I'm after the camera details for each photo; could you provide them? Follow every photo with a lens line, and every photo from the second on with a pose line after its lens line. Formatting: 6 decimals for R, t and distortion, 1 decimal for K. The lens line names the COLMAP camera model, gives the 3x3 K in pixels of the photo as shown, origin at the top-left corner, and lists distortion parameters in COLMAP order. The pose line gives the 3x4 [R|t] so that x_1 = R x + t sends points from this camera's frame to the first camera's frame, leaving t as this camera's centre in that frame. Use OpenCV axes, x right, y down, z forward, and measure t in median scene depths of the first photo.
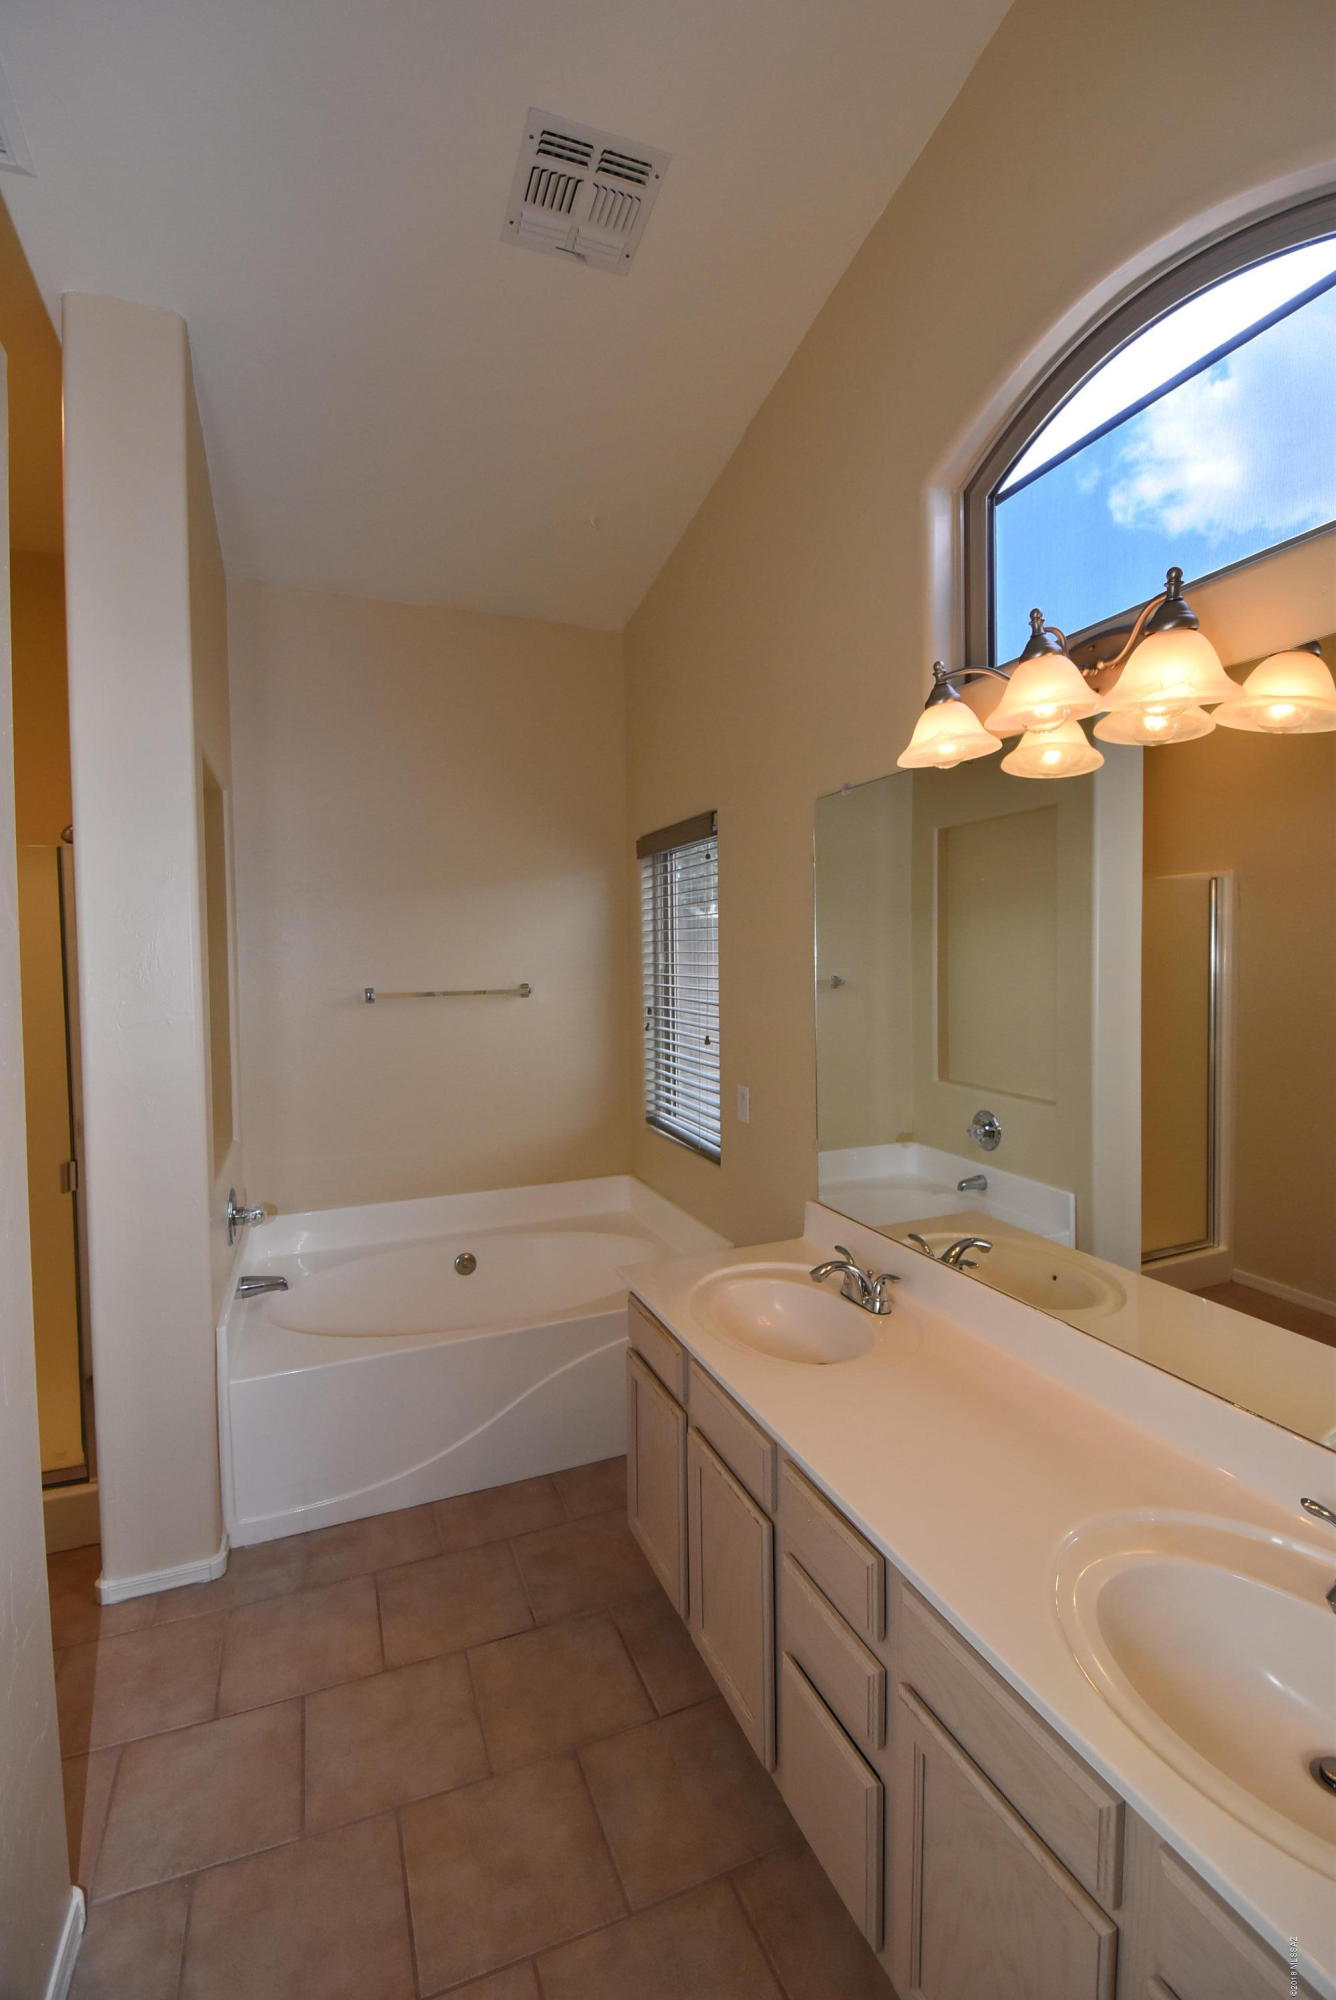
lens RADIAL K [[879.6, 0, 668.4], [0, 879.6, 994.1], [0, 0, 1]] dist [-0.002255, -0.006028]
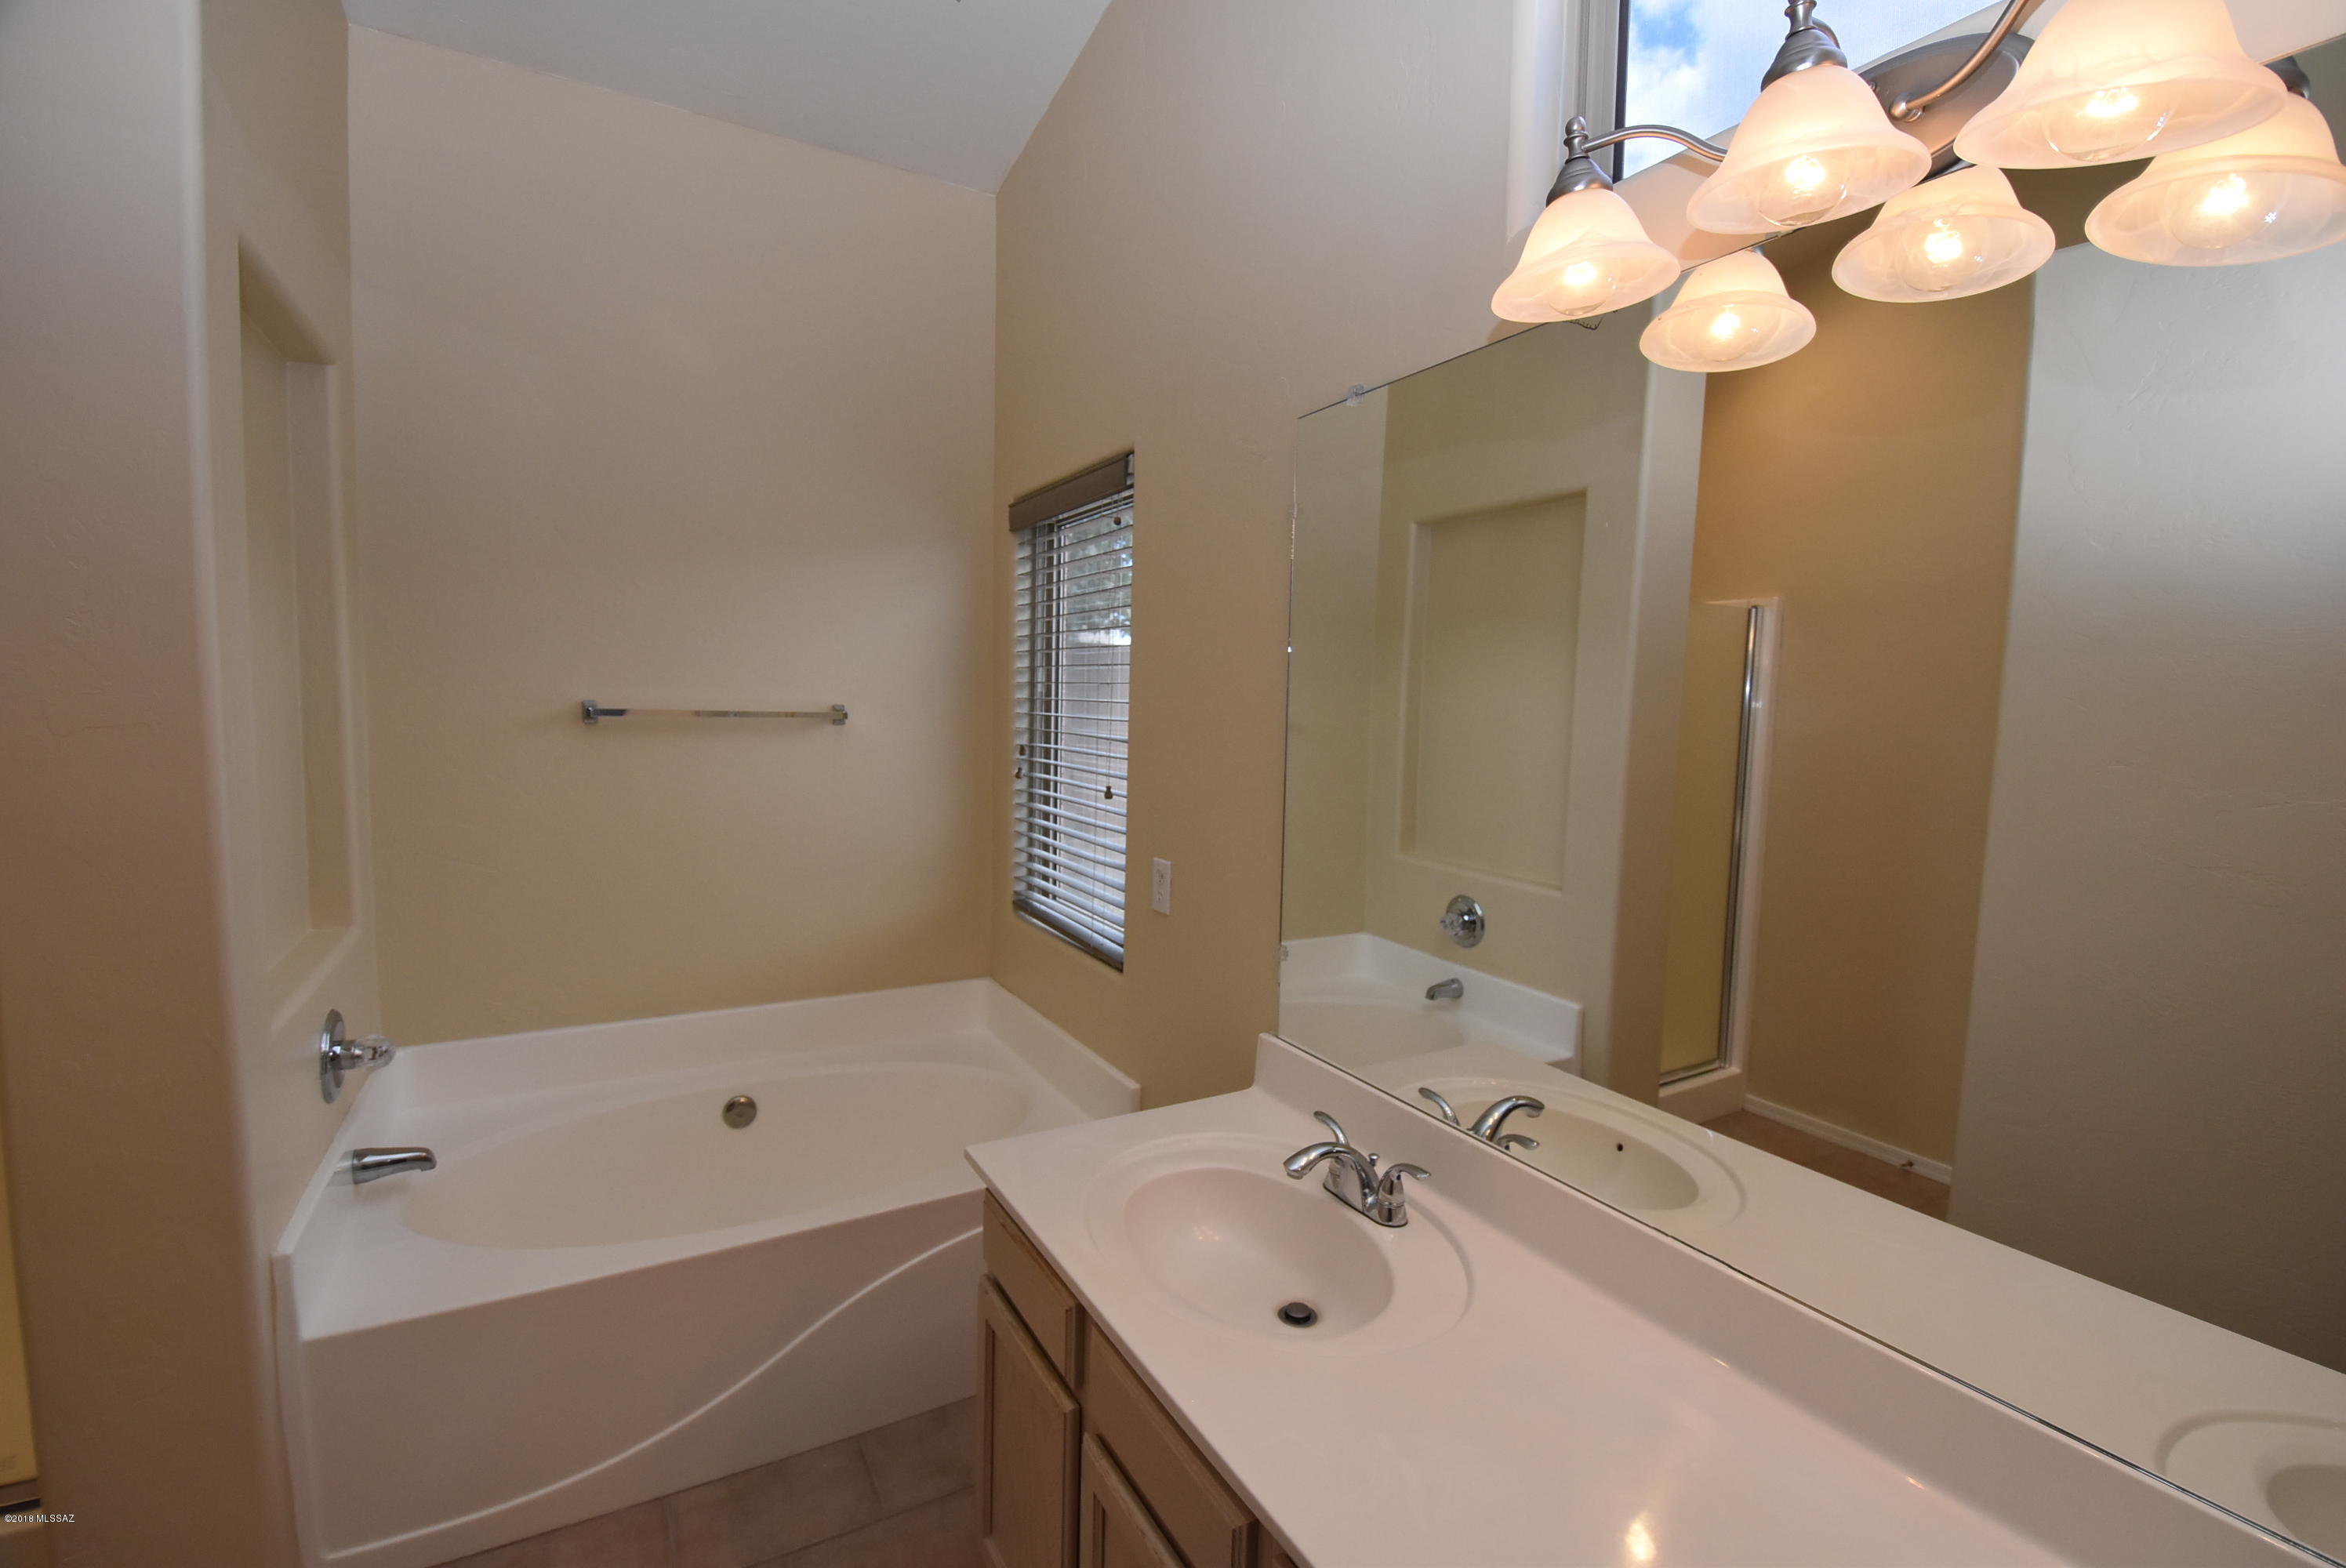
lens RADIAL K [[1031.7, 0, 1206.4], [0, 1031.7, 809.8], [0, 0, 1]] dist [-0.002255, -0.006028]
pose [[0.986198, 0.025392, 0.163611, -0.010254], [-0.035027, 0.997801, 0.056276, 0.016077], [-0.161822, -0.061230, 0.984919, 0.170611]]
